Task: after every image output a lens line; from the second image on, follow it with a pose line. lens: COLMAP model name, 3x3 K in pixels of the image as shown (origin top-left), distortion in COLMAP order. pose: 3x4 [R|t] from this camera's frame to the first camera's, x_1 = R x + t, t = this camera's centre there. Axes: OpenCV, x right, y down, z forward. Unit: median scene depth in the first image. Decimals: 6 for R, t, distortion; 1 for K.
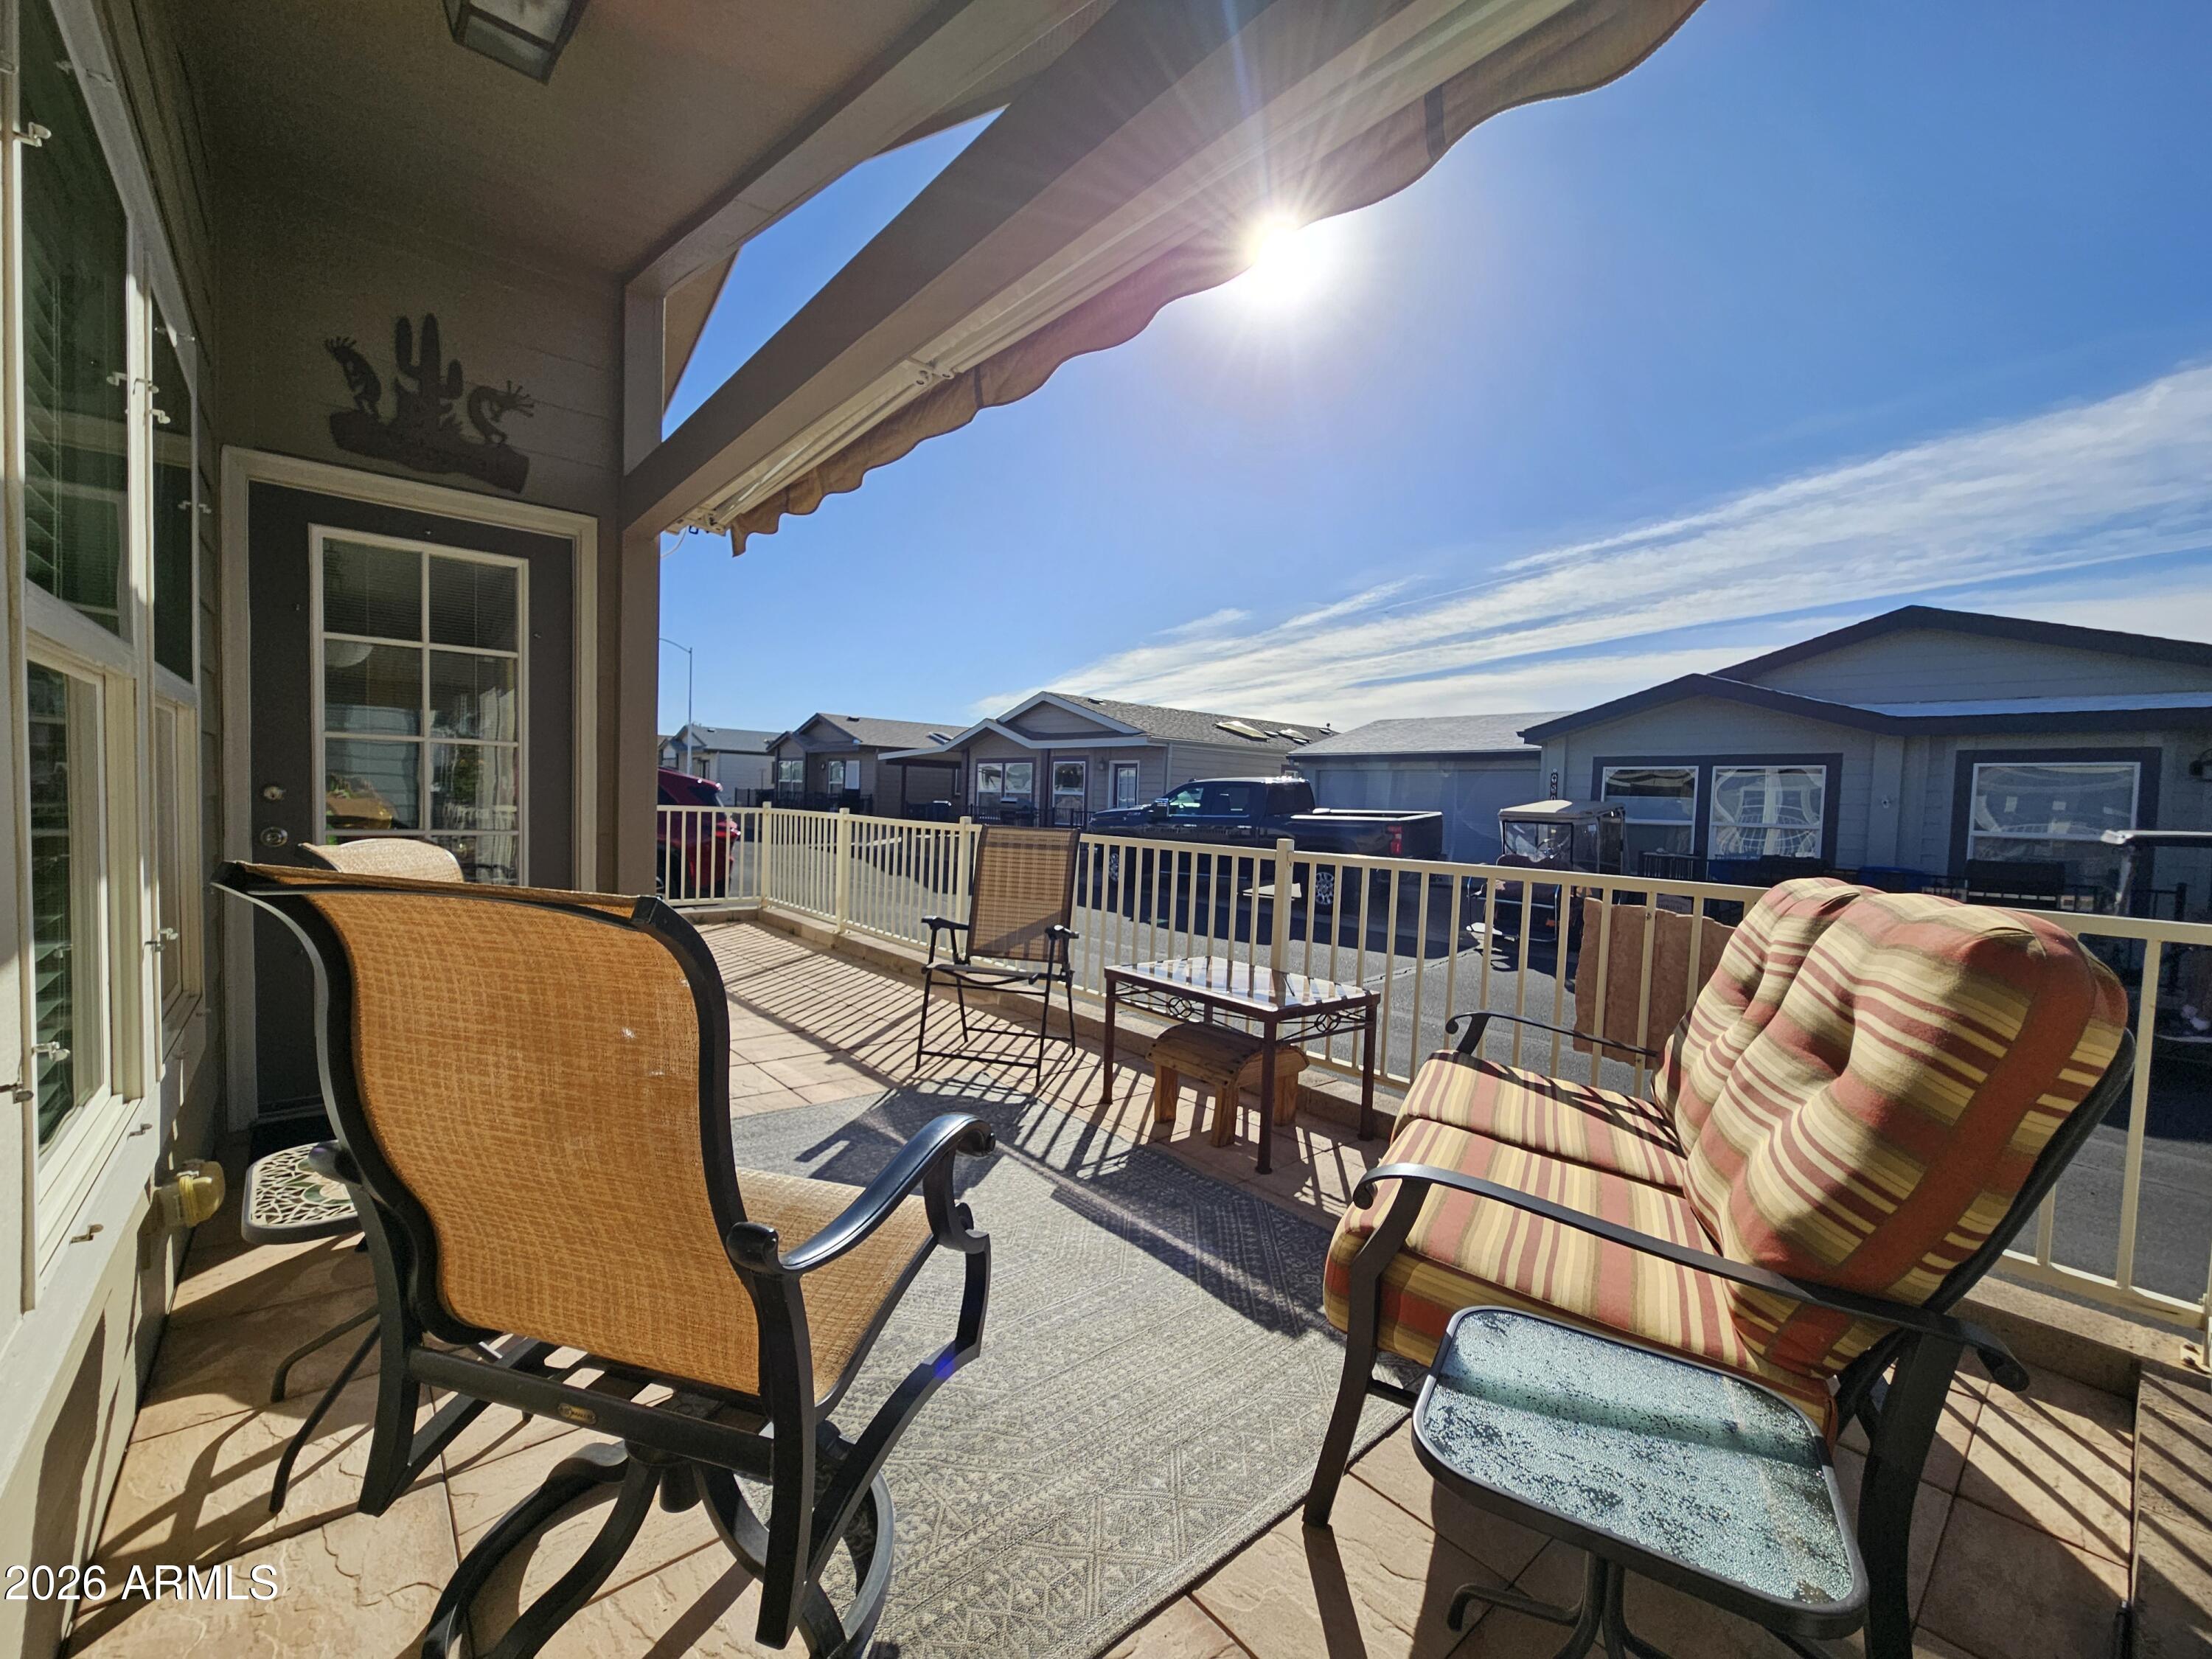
lens RADIAL K [[900.5, 0, 1106.2], [0, 900.5, 841.5], [0, 0, 1]] dist [0.001666, 0.000453]
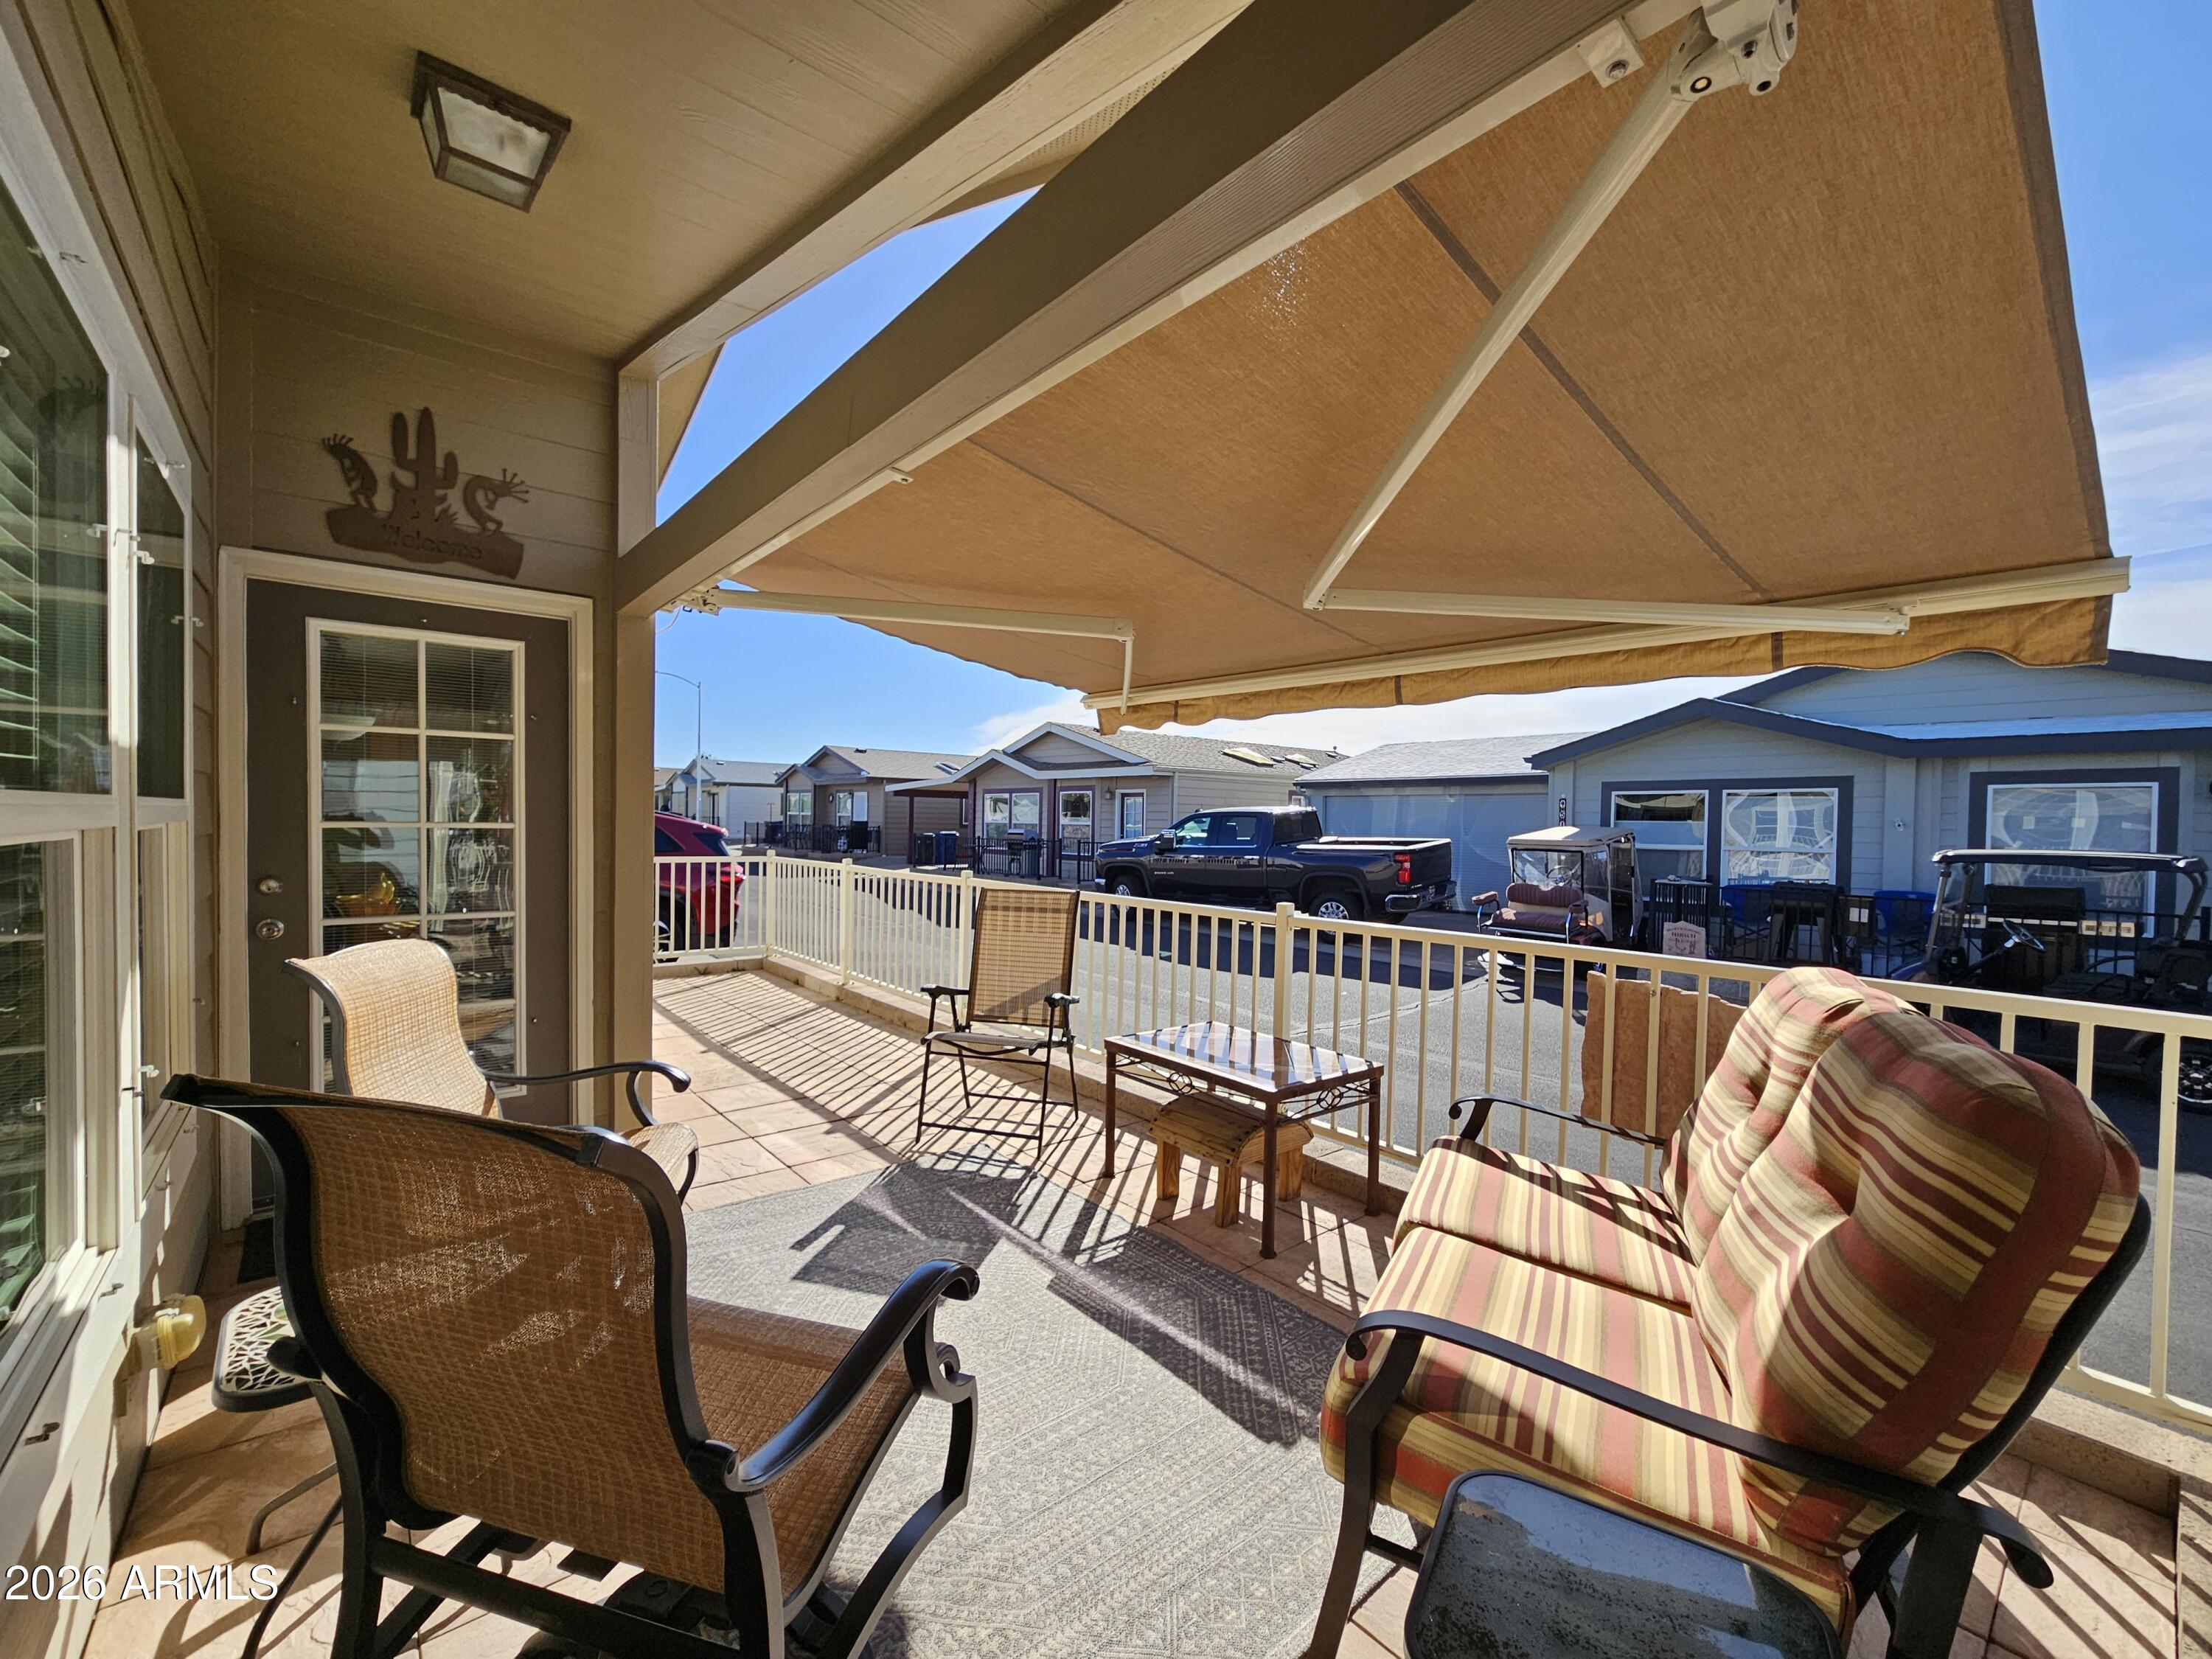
lens RADIAL K [[902.2, 0, 1105.5], [0, 902.2, 845.2], [0, 0, 1]] dist [0.001546, 0.000612]
pose [[0.999787, -0.018035, -0.010026, 0.017608], [0.017787, 0.999547, -0.024288, -0.064364], [0.010460, 0.024104, 0.999655, 0.006102]]
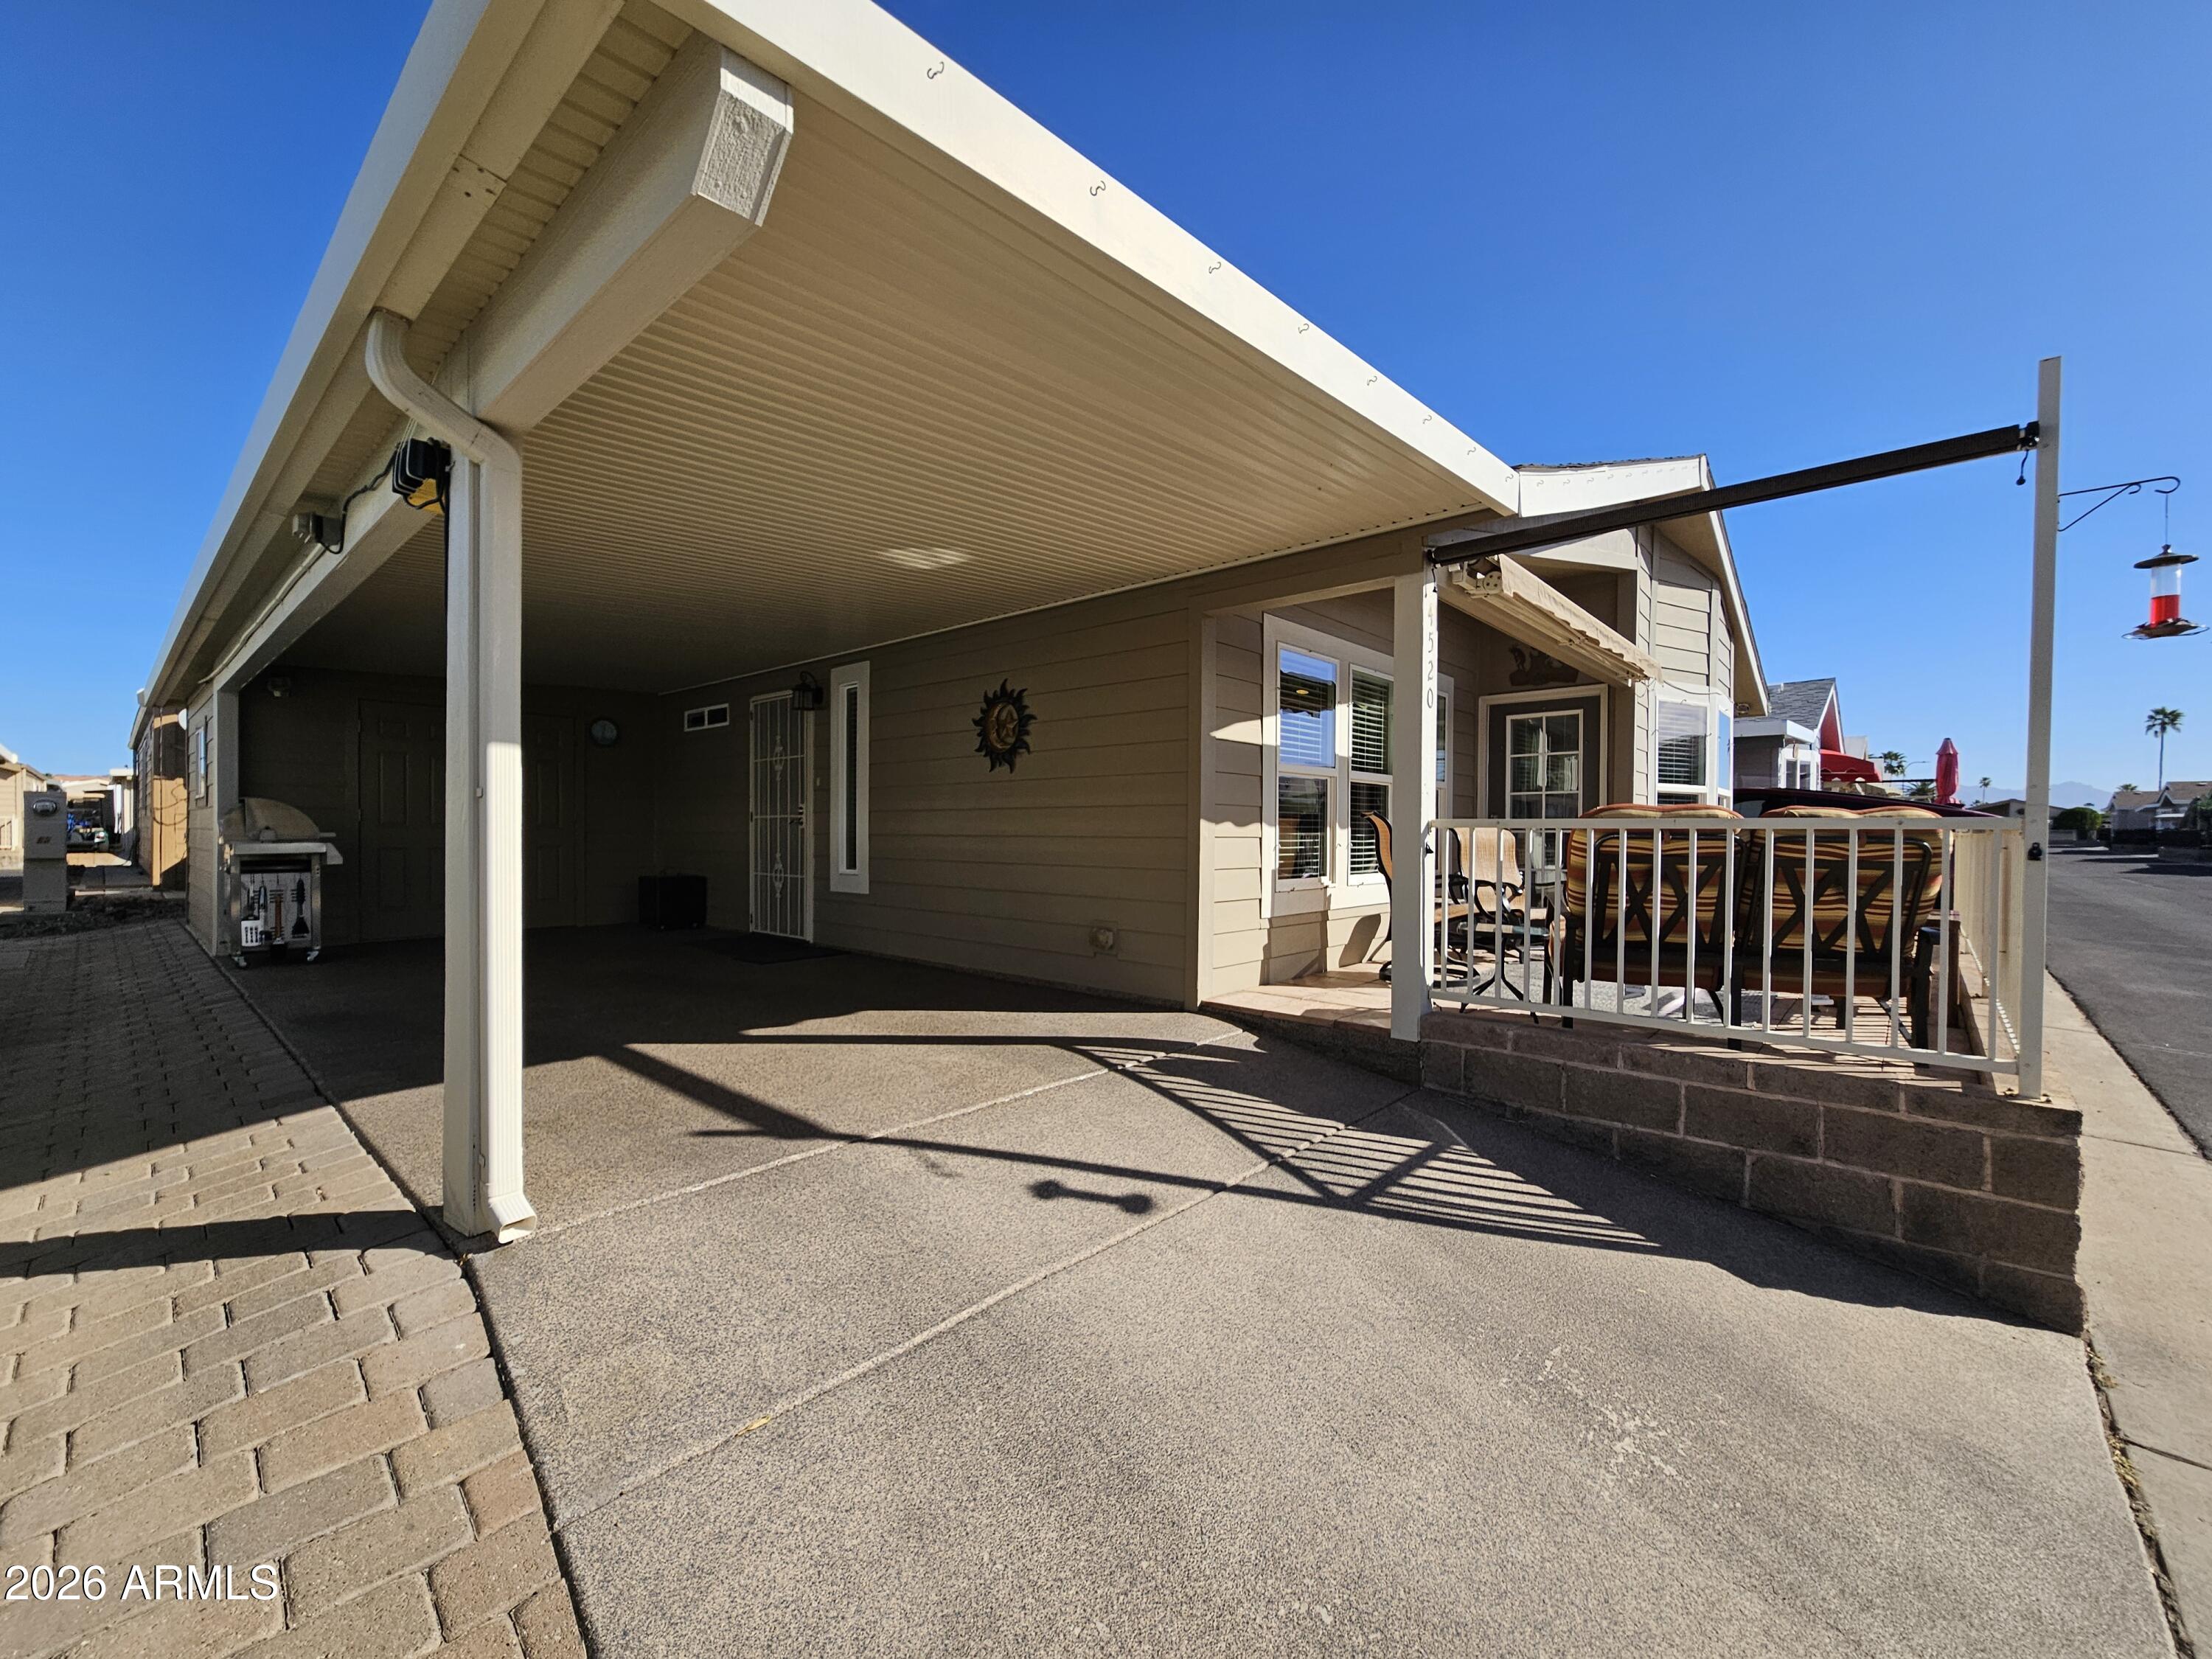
lens RADIAL K [[900.5, 0, 1106.2], [0, 900.5, 841.5], [0, 0, 1]] dist [0.001666, 0.000453]
pose [[0.129965, -0.009945, -0.991469, 1.832995], [-0.040824, 0.999048, -0.015373, 0.129361], [0.990678, 0.042474, 0.129436, -0.580843]]
